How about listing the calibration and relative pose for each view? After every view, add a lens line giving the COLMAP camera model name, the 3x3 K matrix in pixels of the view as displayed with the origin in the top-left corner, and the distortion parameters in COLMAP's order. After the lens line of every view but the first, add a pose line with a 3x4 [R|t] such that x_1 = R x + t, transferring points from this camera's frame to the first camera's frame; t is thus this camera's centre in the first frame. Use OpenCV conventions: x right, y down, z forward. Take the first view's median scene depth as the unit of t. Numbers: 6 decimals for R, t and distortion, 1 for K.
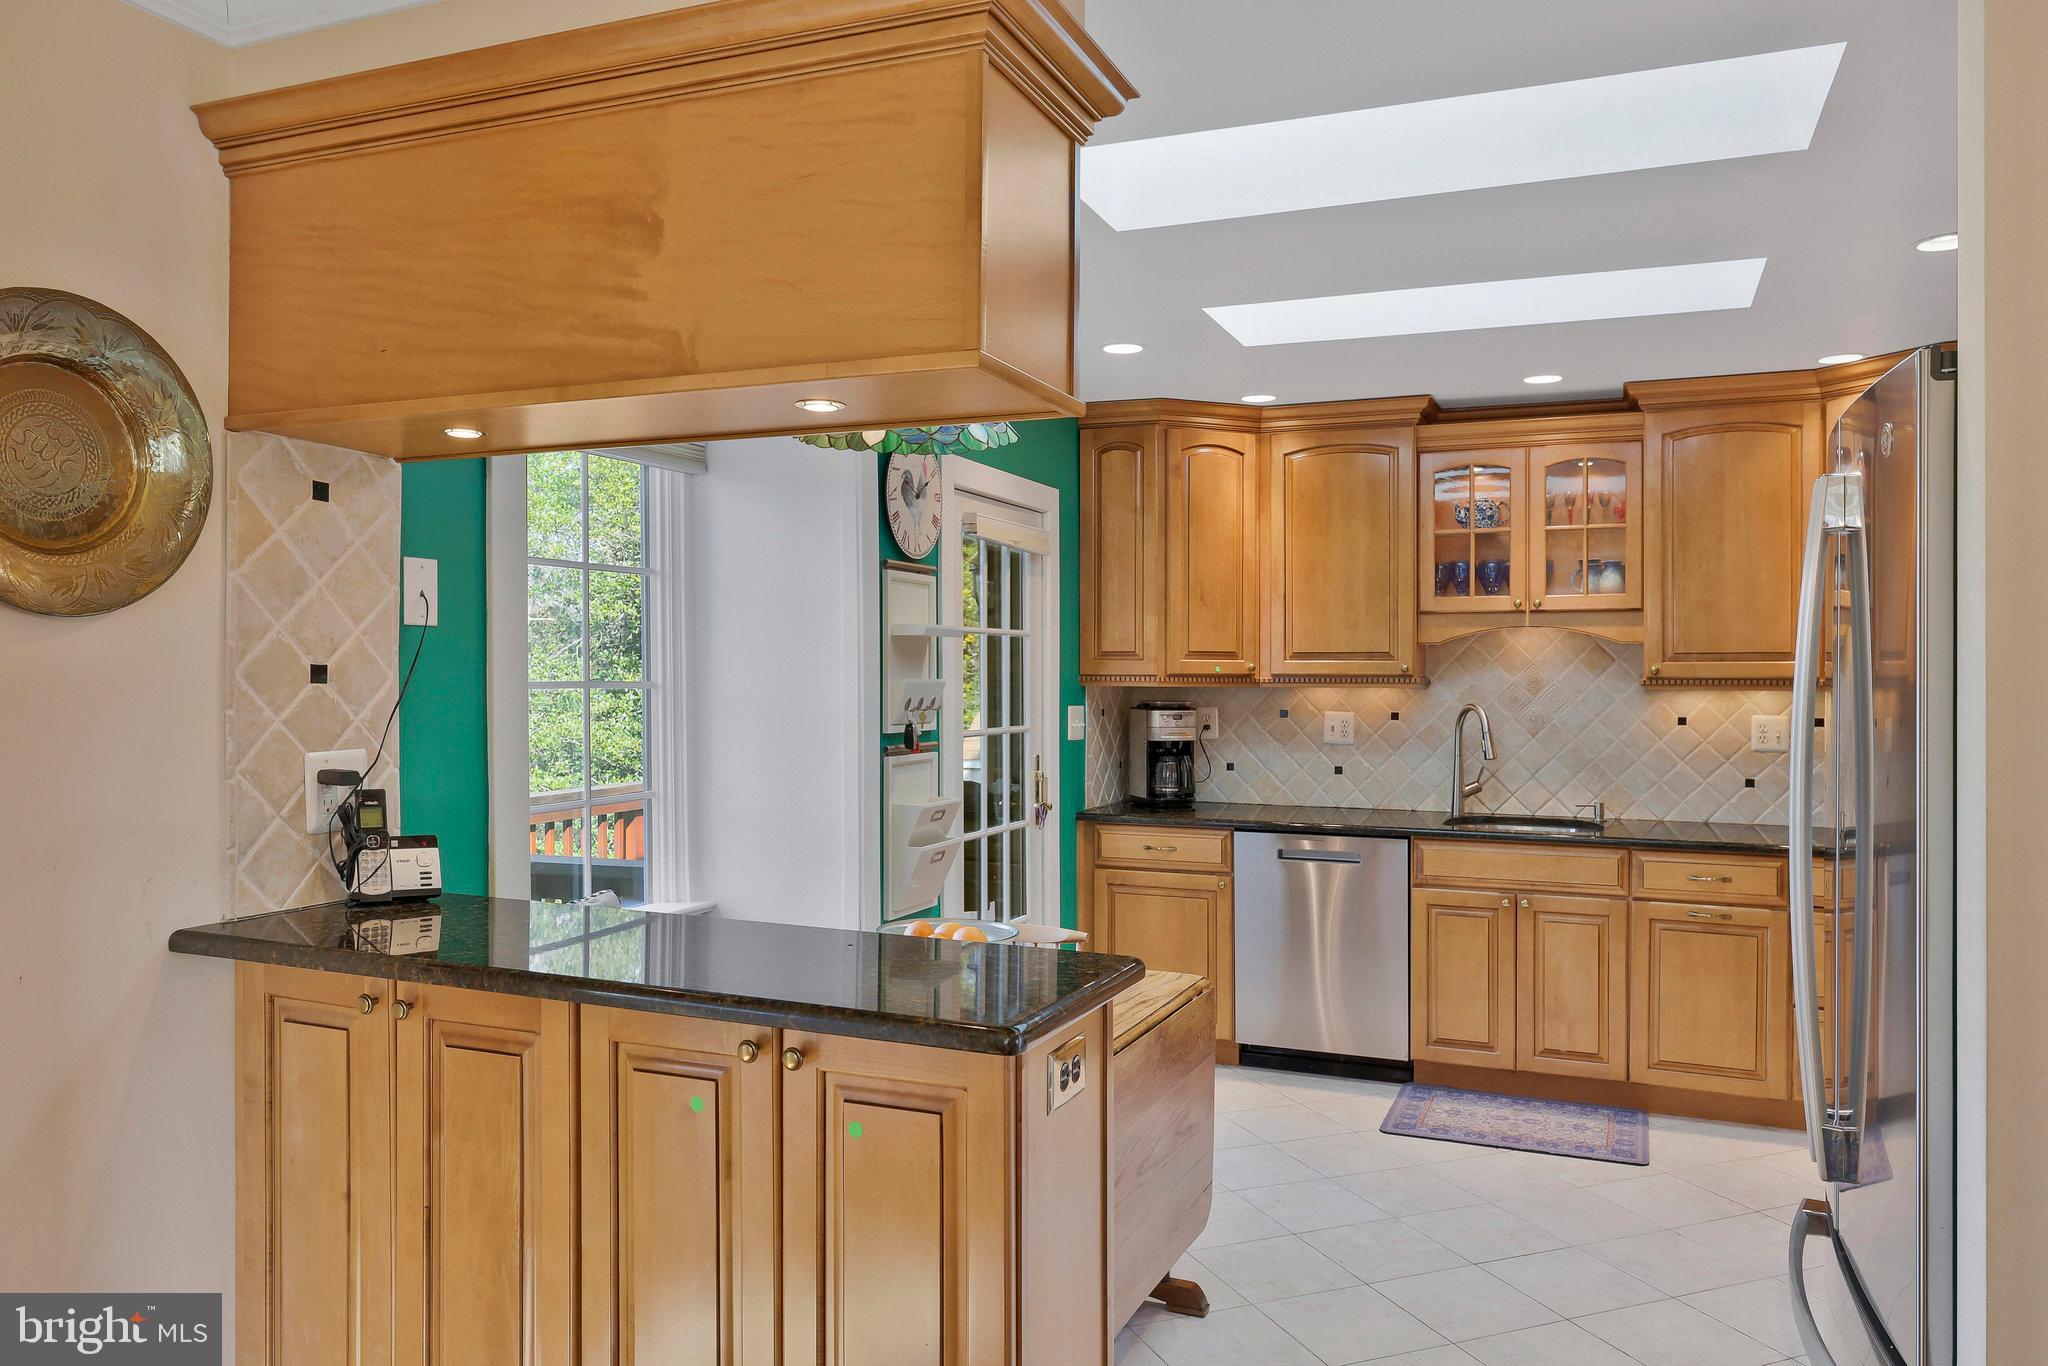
lens RADIAL K [[1451.6, 0, 1024.0], [0, 1451.6, 683.0], [0, 0, 1]] dist [0.088923, 0.000262]
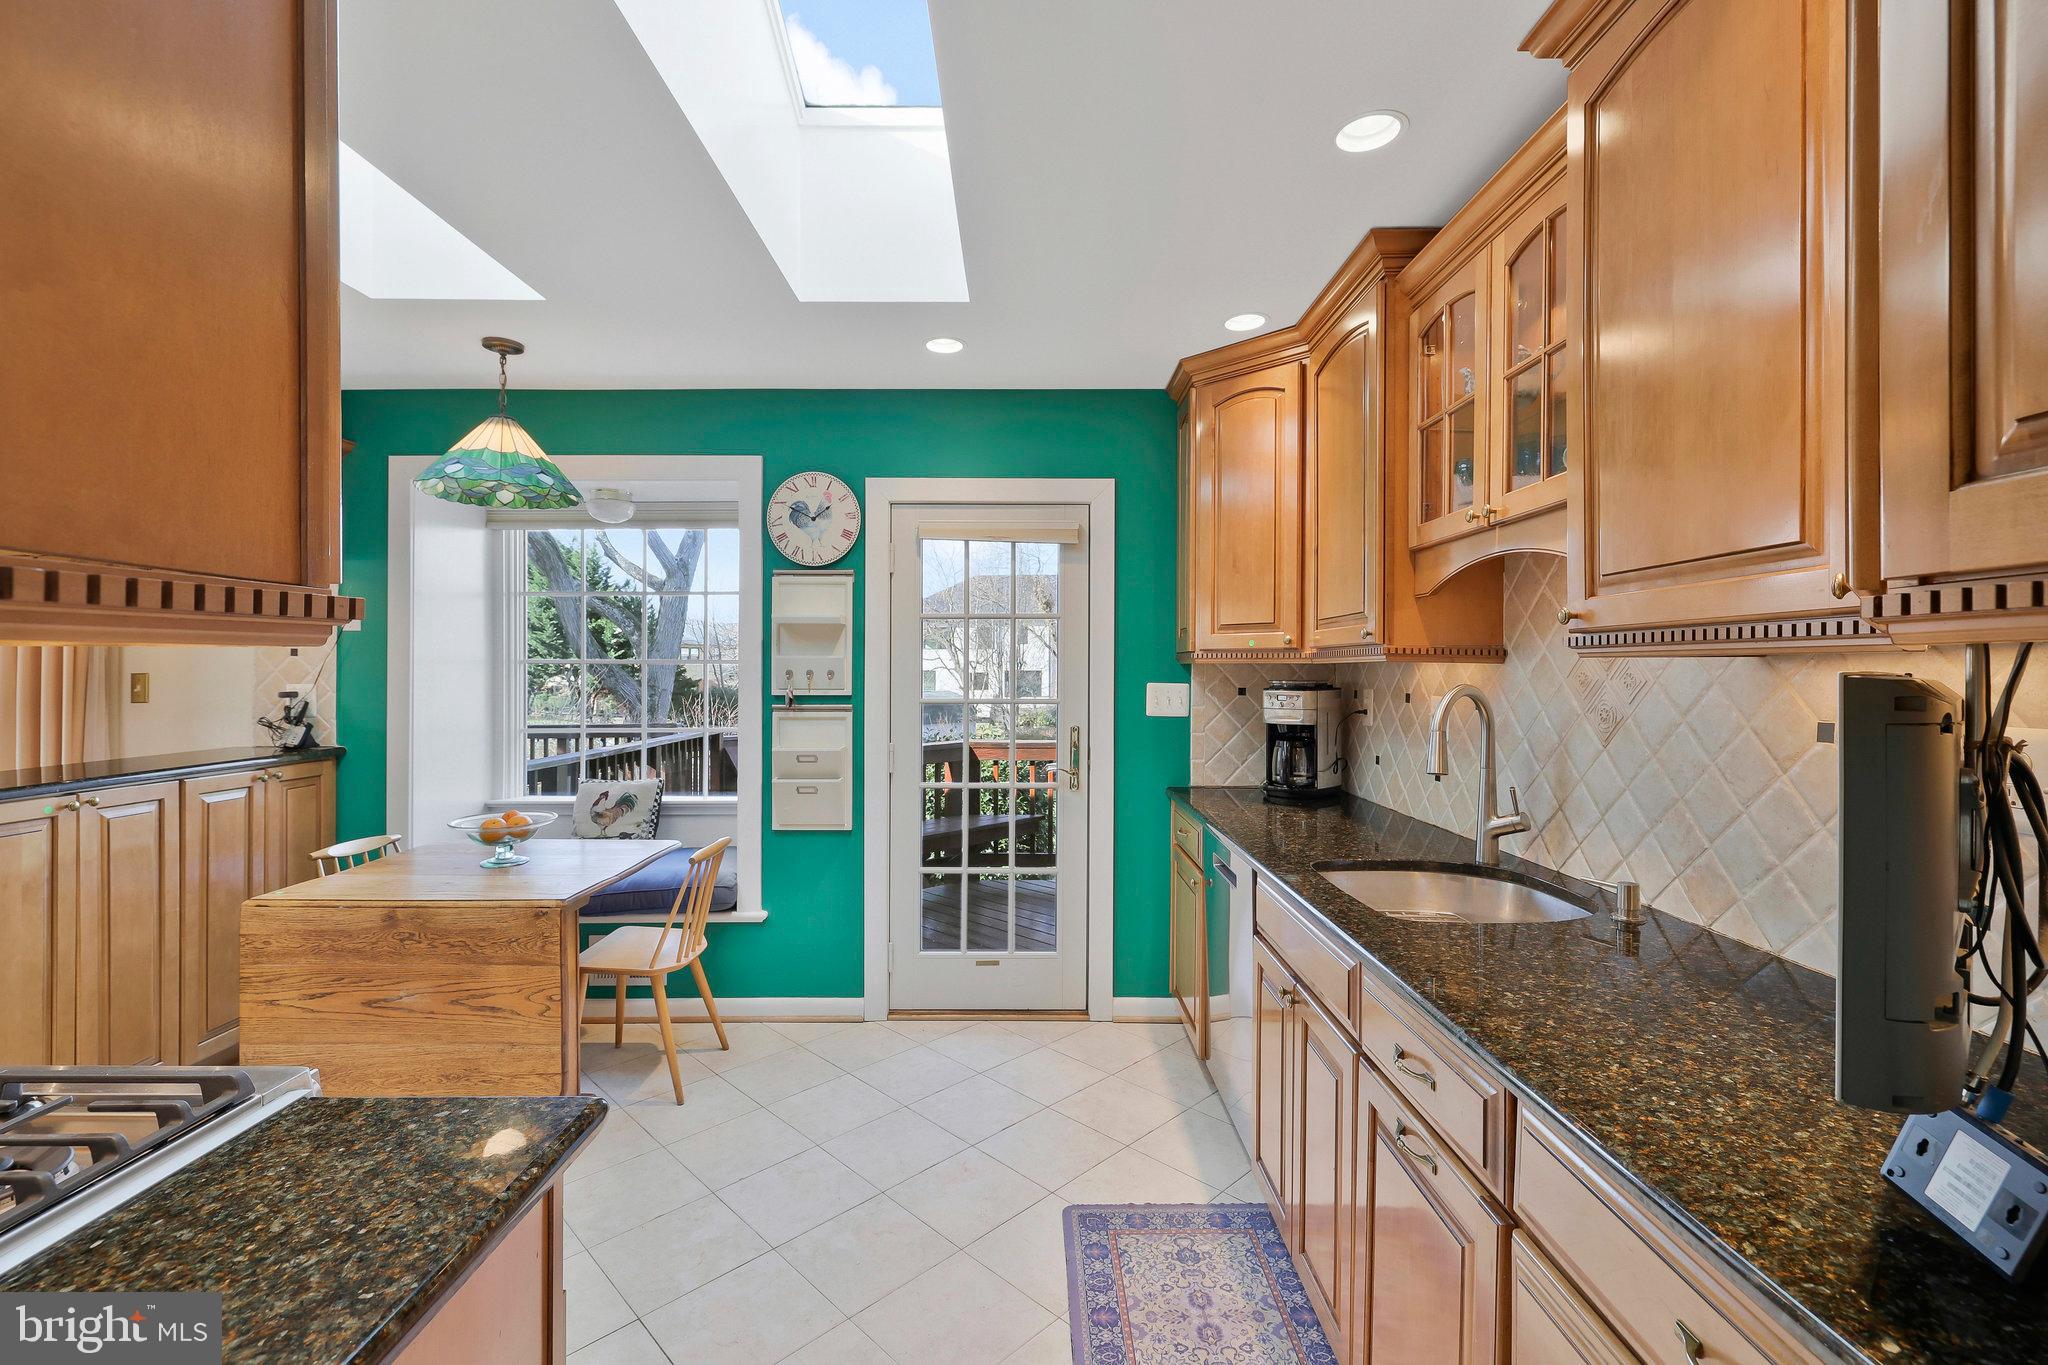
lens RADIAL K [[872.6, 0, 1015.6], [0, 872.6, 672.7], [0, 0, 1]] dist [-0.001441, 0.000121]
pose [[0.388124, 0.001982, -0.921605, 1.259442], [-0.005572, 0.999984, -0.000196, 0.020175], [0.921590, 0.005212, 0.388129, 1.478011]]
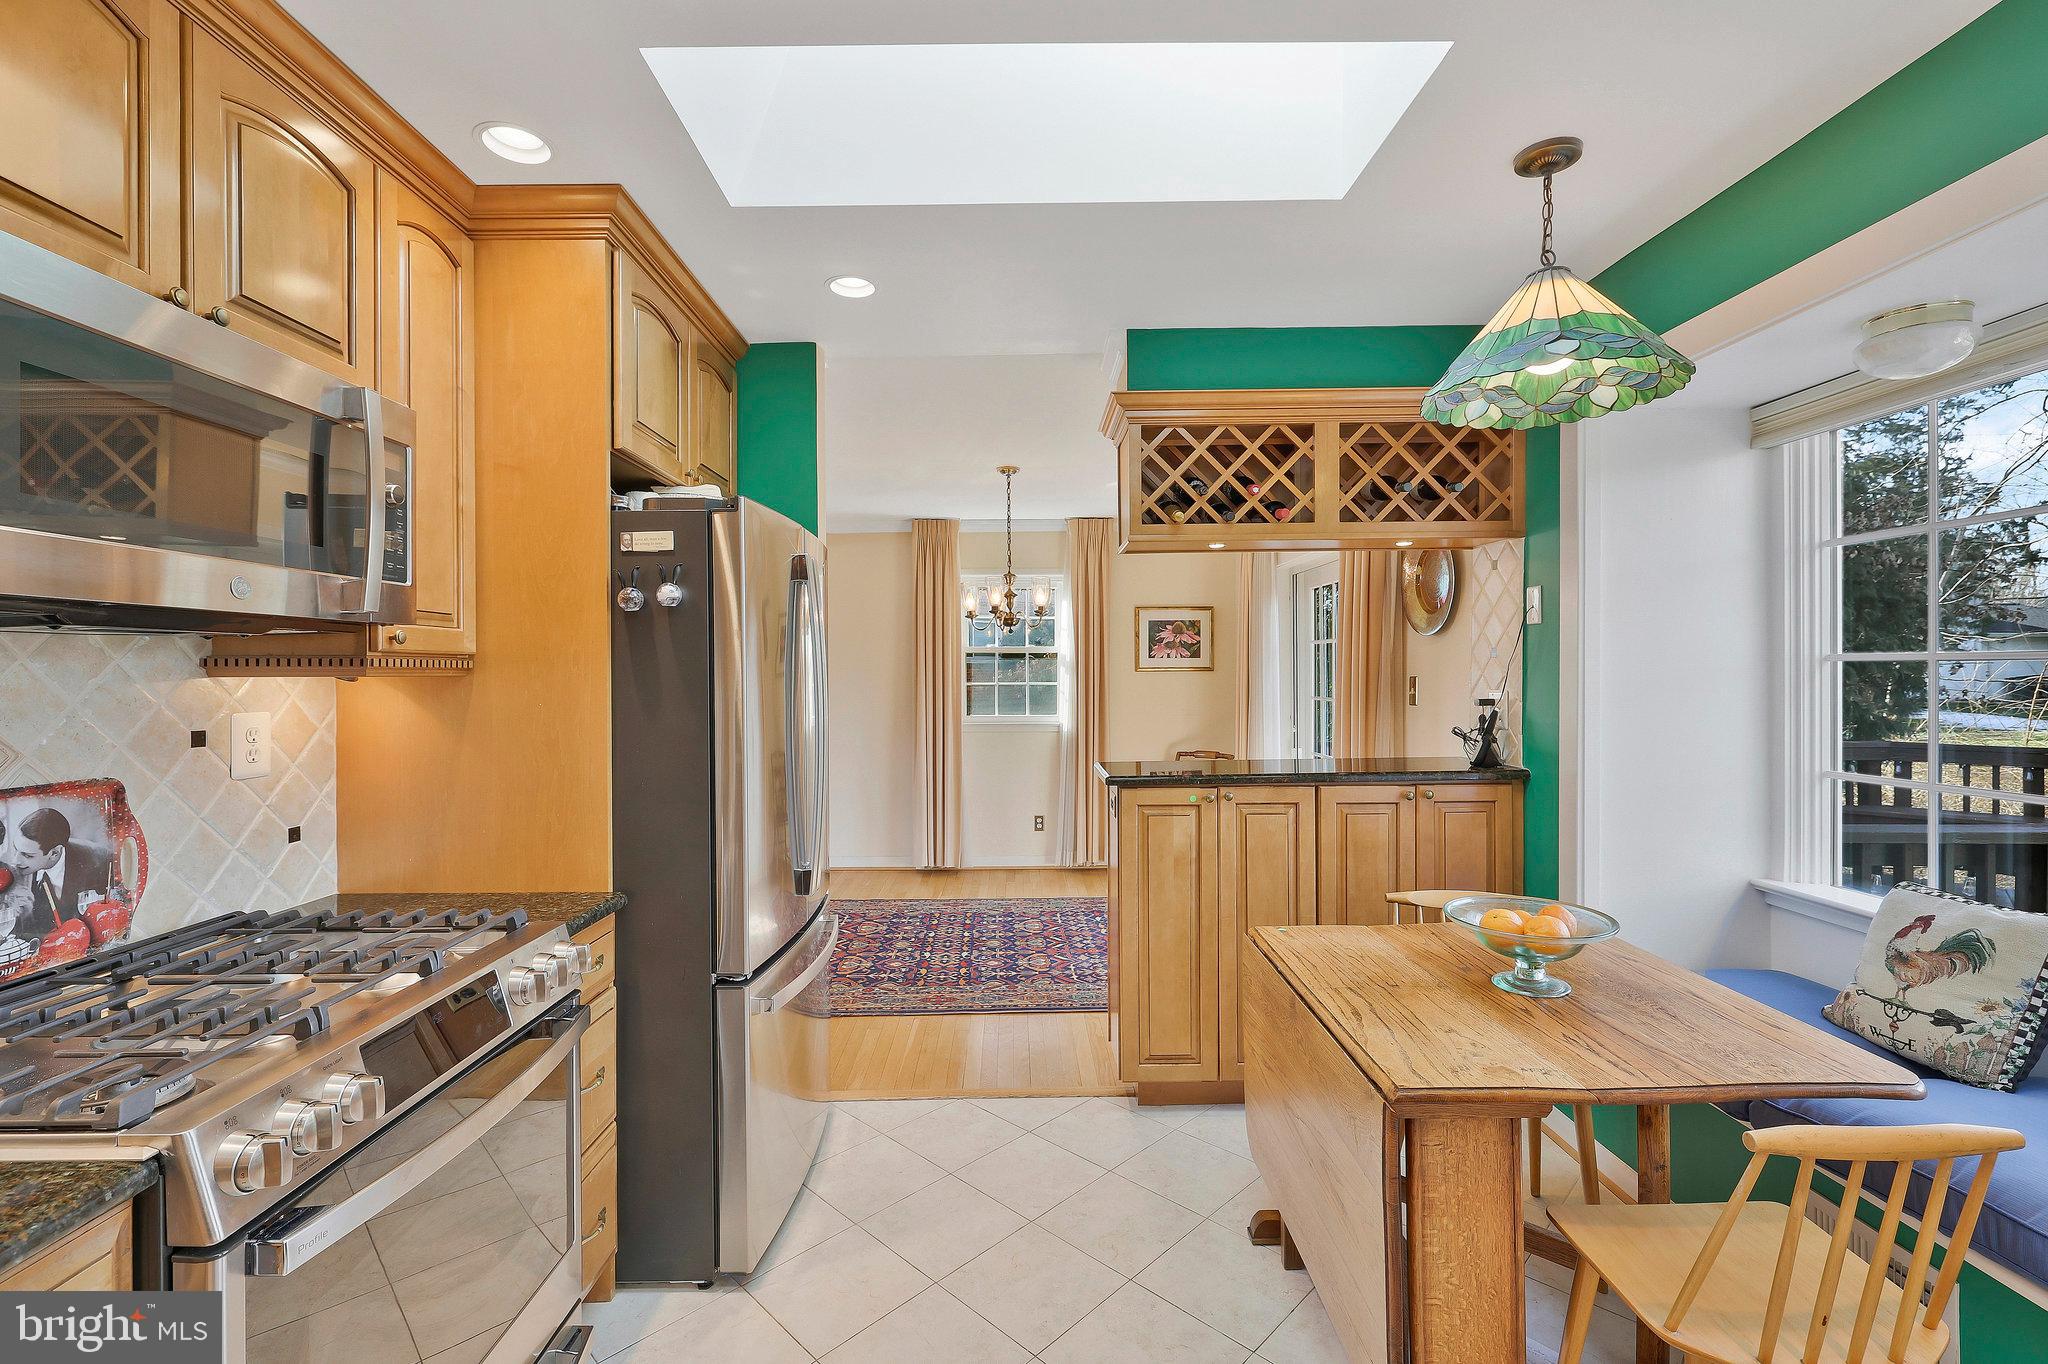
lens RADIAL K [[889.7, 0, 1019.3], [0, 889.7, 677.9], [0, 0, 1]] dist [-0.001793, 0.000045]
pose [[-0.916616, 0.010499, -0.399631, 0.611429], [0.005449, 0.999890, 0.013772, 0.007840], [0.399732, 0.010446, -0.916573, 1.807599]]
